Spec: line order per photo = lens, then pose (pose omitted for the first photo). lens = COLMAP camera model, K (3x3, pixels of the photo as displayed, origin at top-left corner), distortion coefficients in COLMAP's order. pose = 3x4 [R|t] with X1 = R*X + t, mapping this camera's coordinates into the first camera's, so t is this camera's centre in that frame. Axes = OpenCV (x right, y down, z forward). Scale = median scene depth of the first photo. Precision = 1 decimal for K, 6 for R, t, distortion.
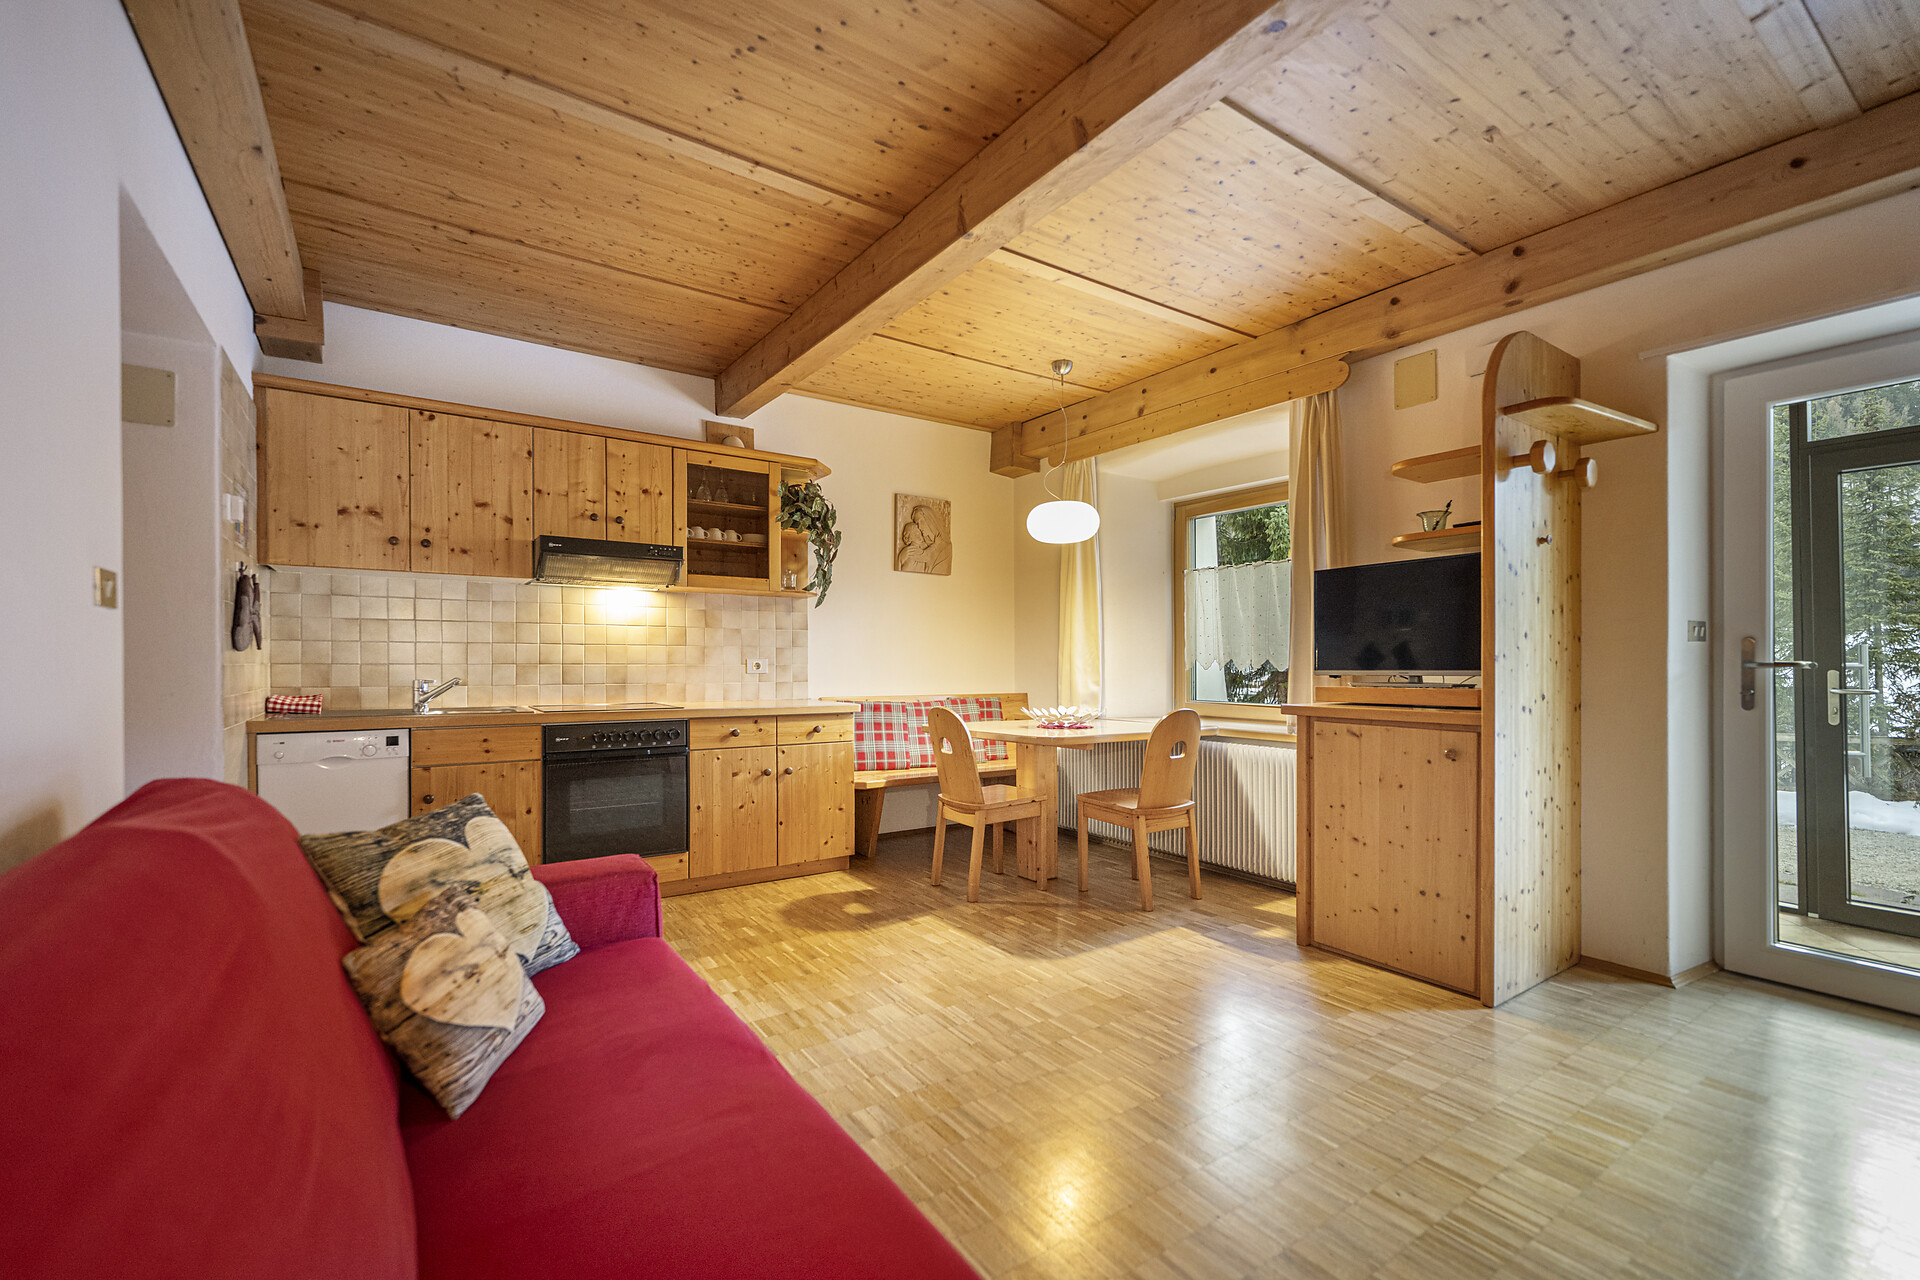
lens RADIAL K [[801.4, 0, 960.0], [0, 801.4, 640.0], [0, 0, 1]] dist [-0.007521, -0.000083]
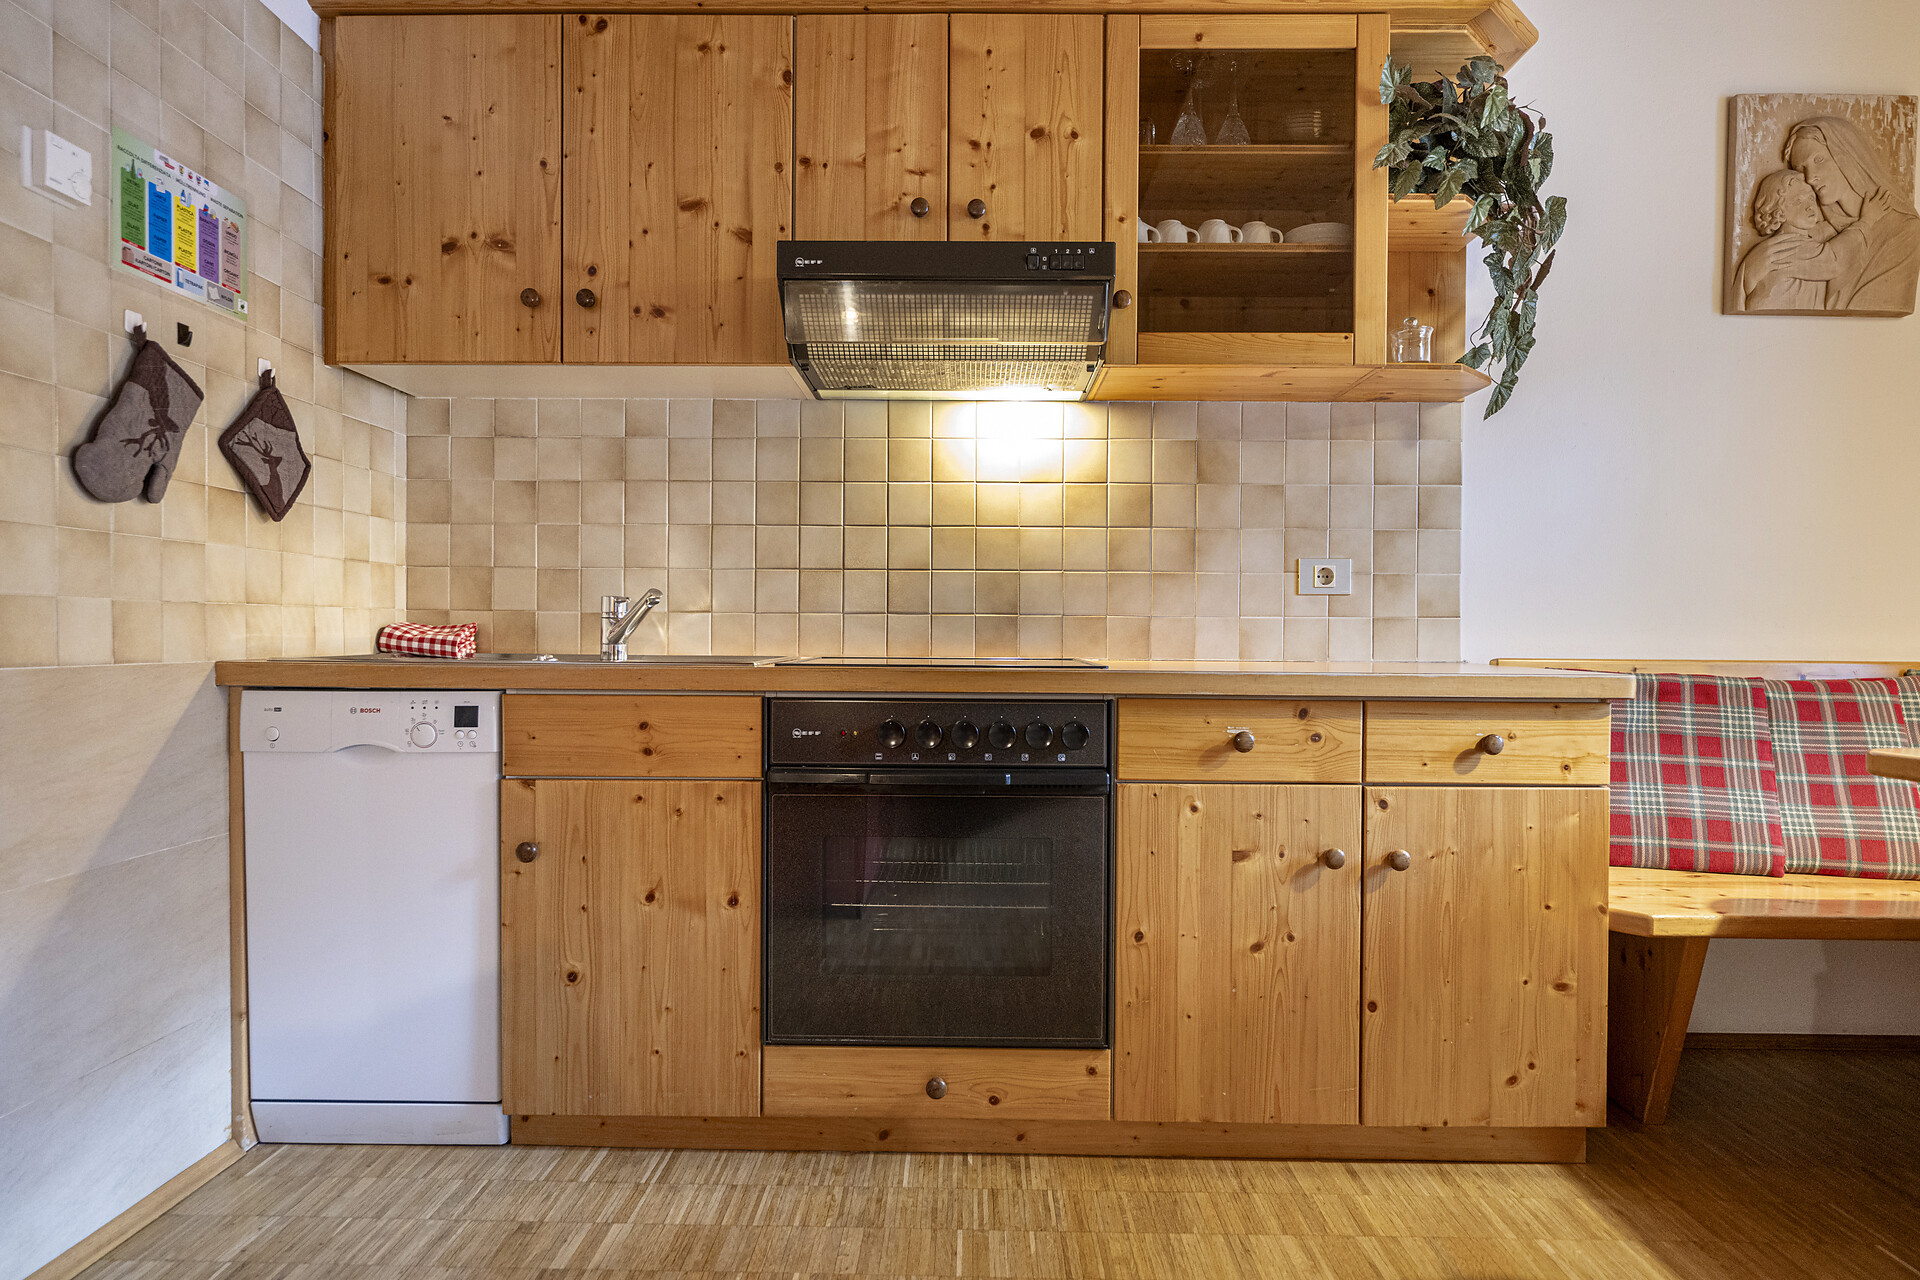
lens RADIAL K [[1099.5, 0, 973.5], [0, 1099.5, 650.0], [0, 0, 1]] dist [-0.004080, -0.000186]
pose [[0.820332, 0.014556, -0.571702, -0.098004], [0.009651, 0.999181, 0.039289, 0.054584], [0.571806, -0.037748, 0.819520, 0.528965]]
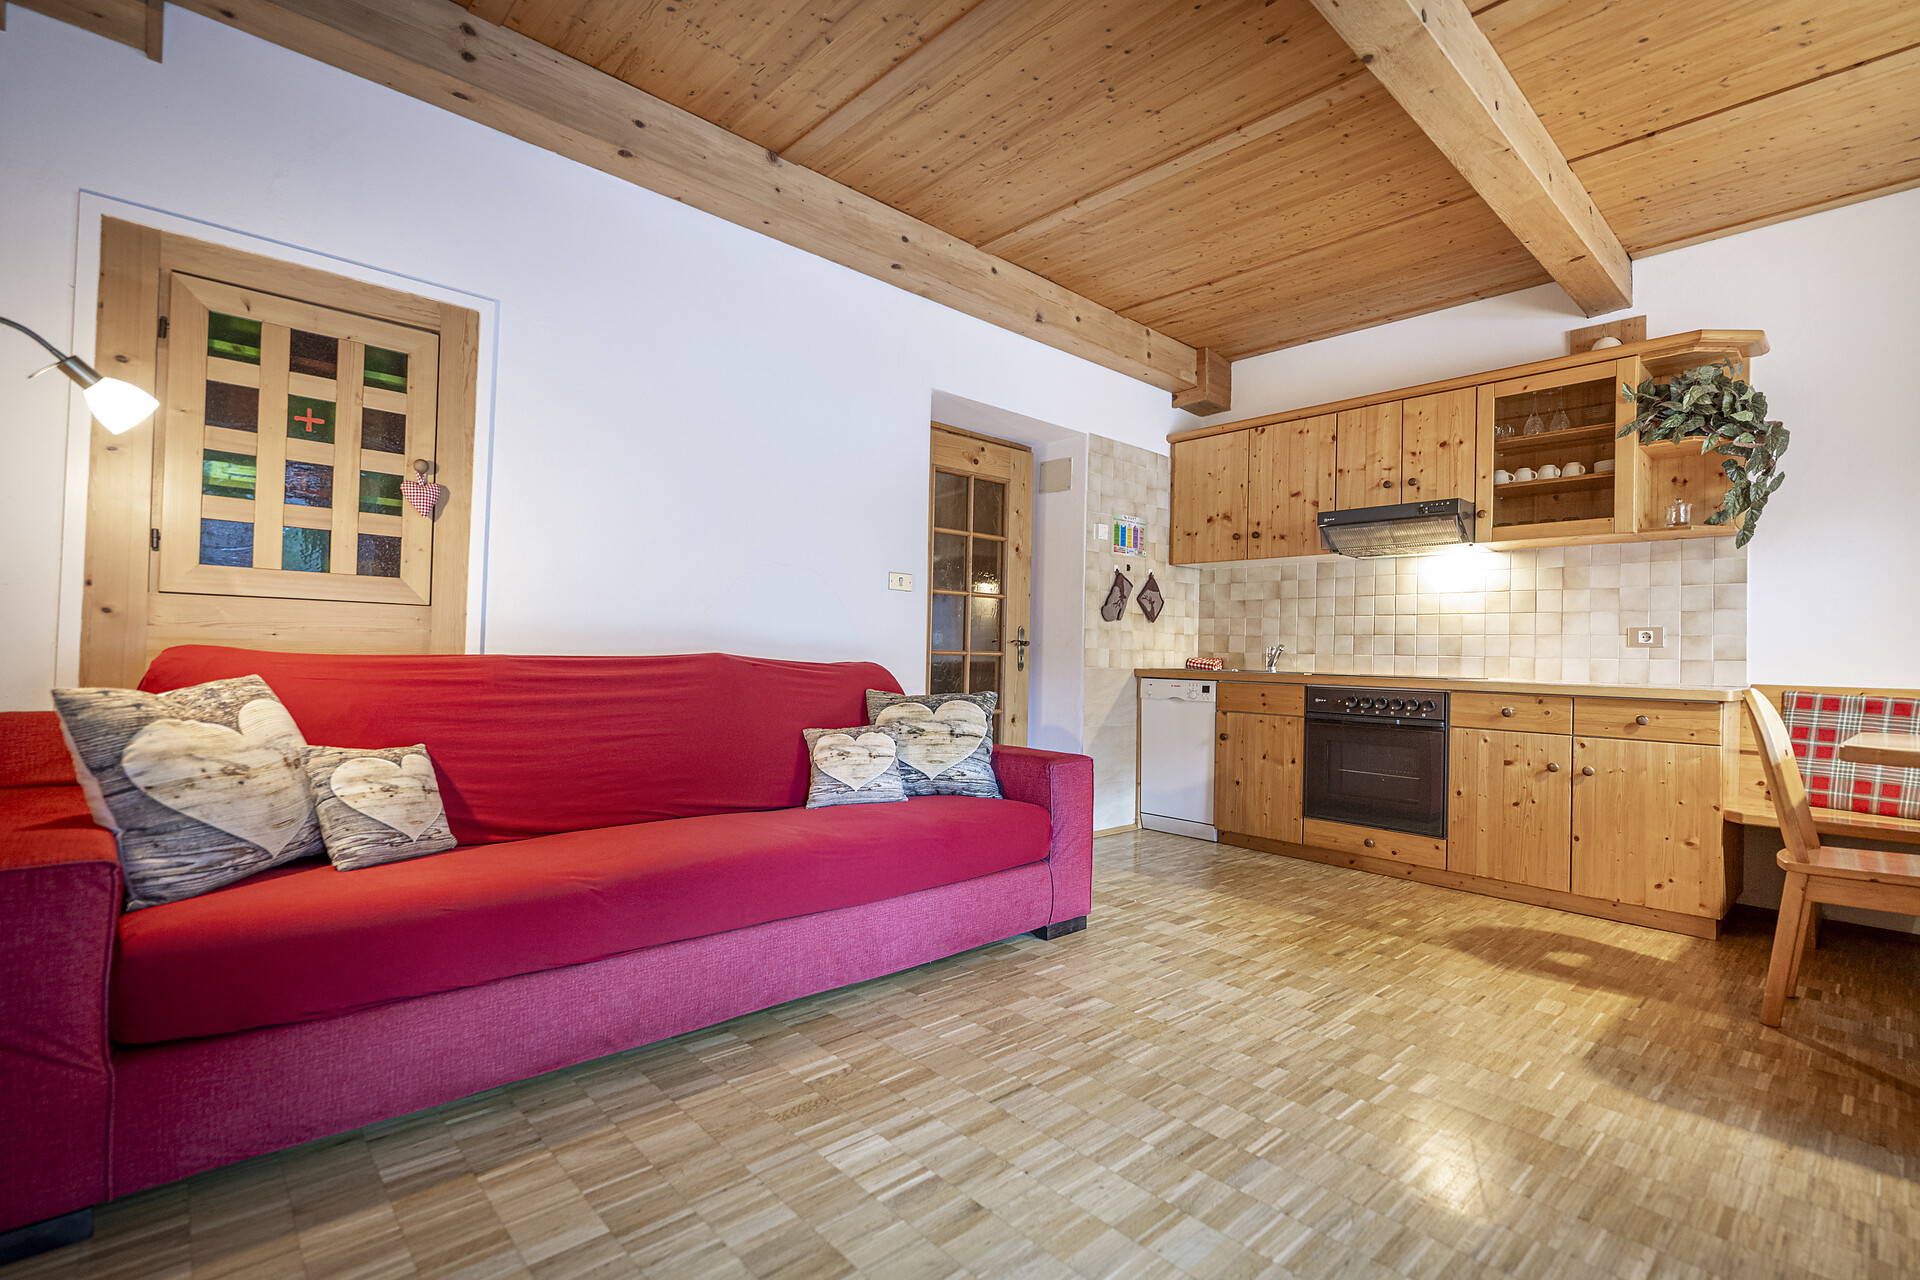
lens RADIAL K [[868.4, 0, 960.0], [0, 868.4, 640.0], [0, 0, 1]] dist [-0.001088, -0.000401]
pose [[0.152822, -0.014613, -0.988146, 0.515762], [0.004729, 0.999890, -0.014055, 0.051430], [0.988242, -0.002525, 0.152875, 0.307284]]
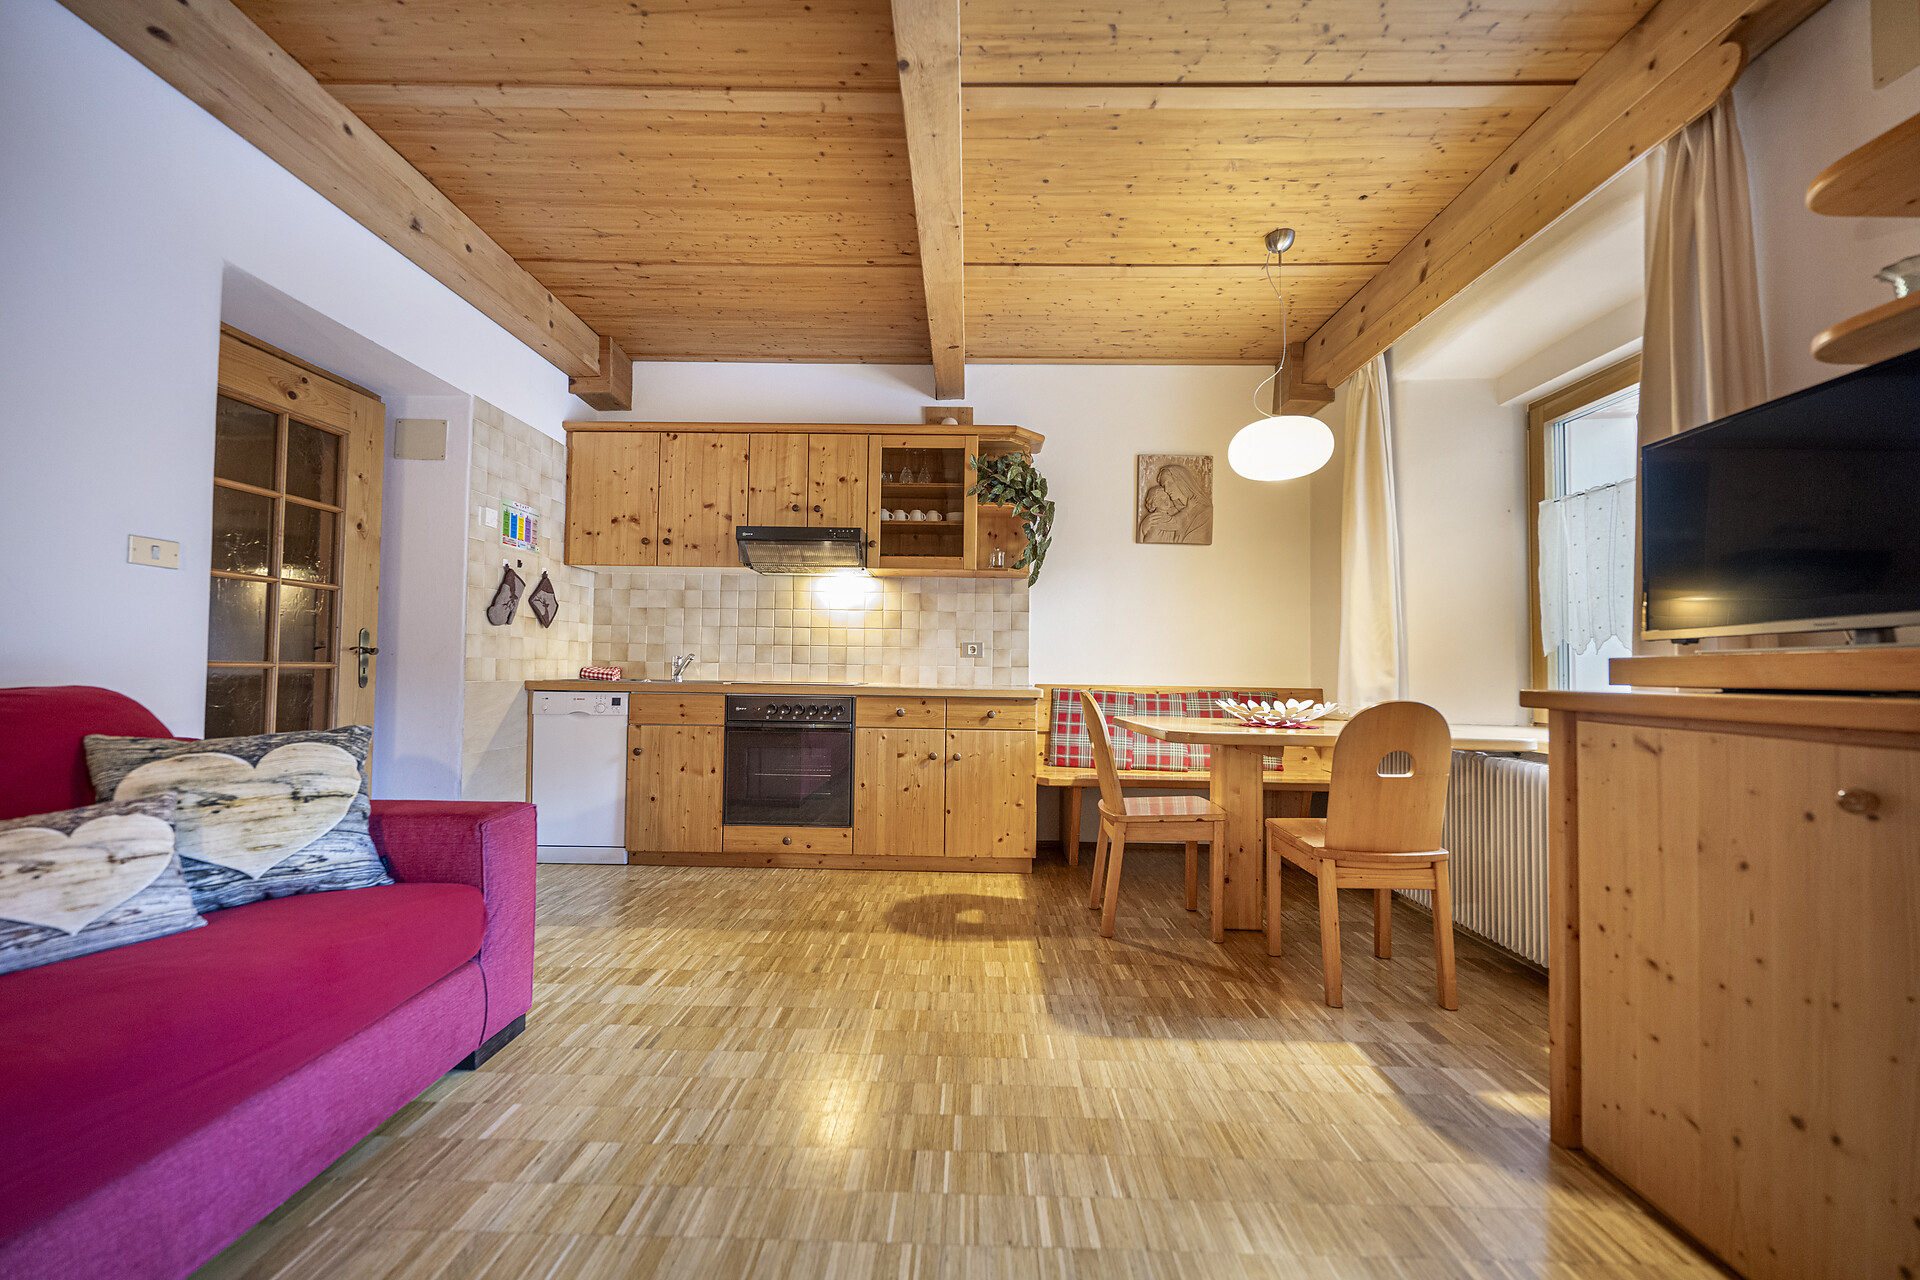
lens RADIAL K [[758.3, 0, 959.5], [0, 758.3, 645.2], [0, 0, 1]] dist [-0.001761, 0.000072]
pose [[0.819828, -0.008224, -0.572551, 0.308409], [0.002502, 0.999939, -0.010780, 0.043713], [0.572605, 0.007405, 0.819798, 0.281955]]
